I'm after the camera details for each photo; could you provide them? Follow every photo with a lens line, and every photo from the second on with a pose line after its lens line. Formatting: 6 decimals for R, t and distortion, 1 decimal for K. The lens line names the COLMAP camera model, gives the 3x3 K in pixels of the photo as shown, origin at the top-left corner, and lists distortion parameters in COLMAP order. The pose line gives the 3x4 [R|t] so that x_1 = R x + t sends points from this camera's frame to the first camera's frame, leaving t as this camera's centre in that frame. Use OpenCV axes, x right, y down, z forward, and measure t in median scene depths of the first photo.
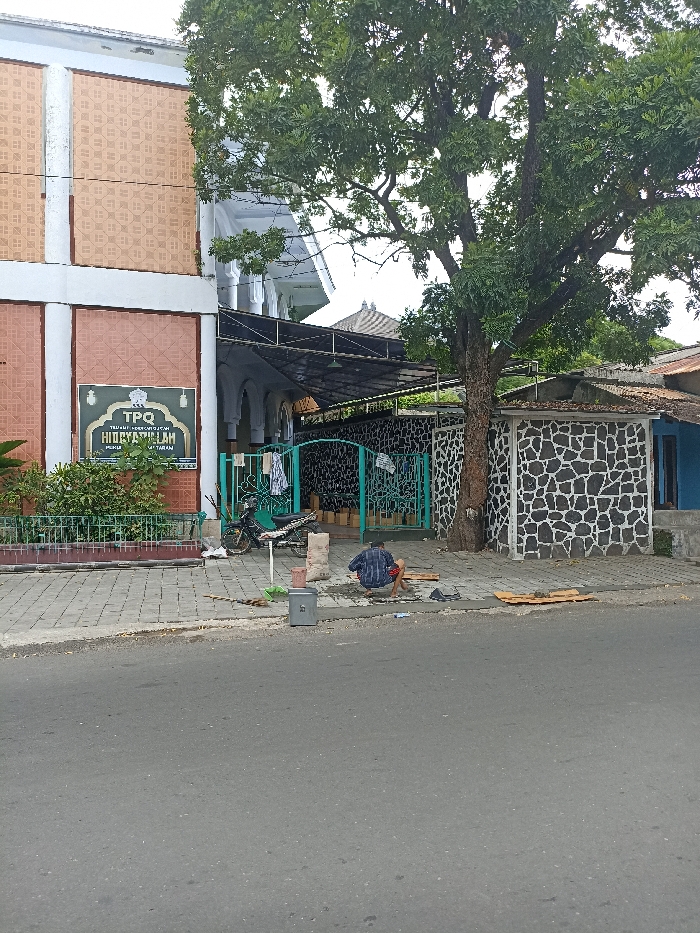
lens RADIAL K [[668.4, 0, 349.8], [0, 668.4, 467.5], [0, 0, 1]] dist [0.000069, -0.007077]
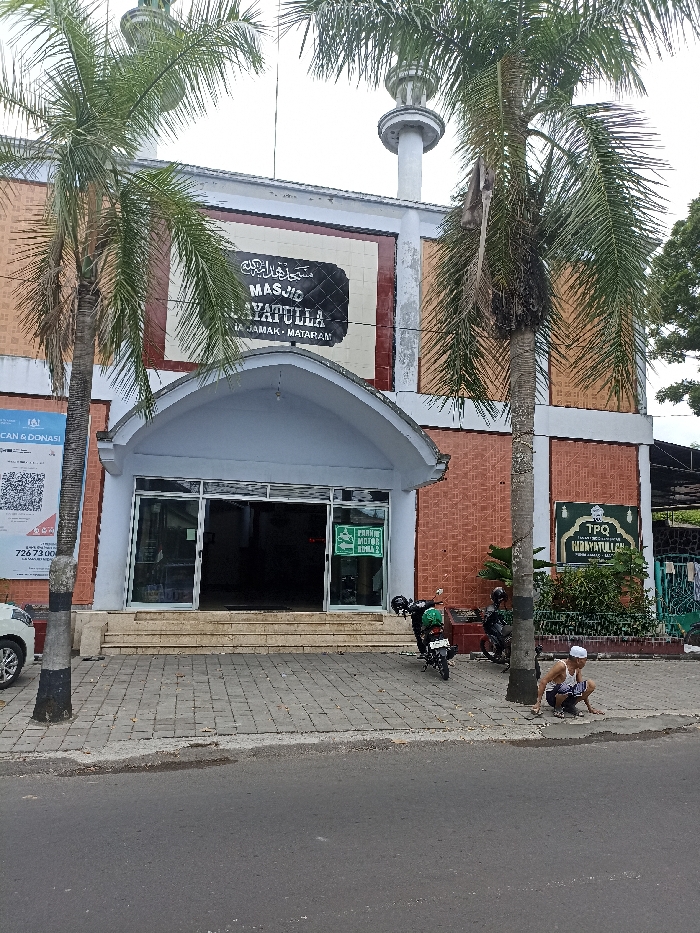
lens RADIAL K [[668.4, 0, 350.4], [0, 668.4, 465.2], [0, 0, 1]] dist [0.000069, -0.007077]
pose [[0.997276, 0.019250, -0.071204, -0.670999], [-0.030104, 0.987510, -0.154652, 0.009437], [0.067337, 0.156374, 0.985400, -0.222237]]
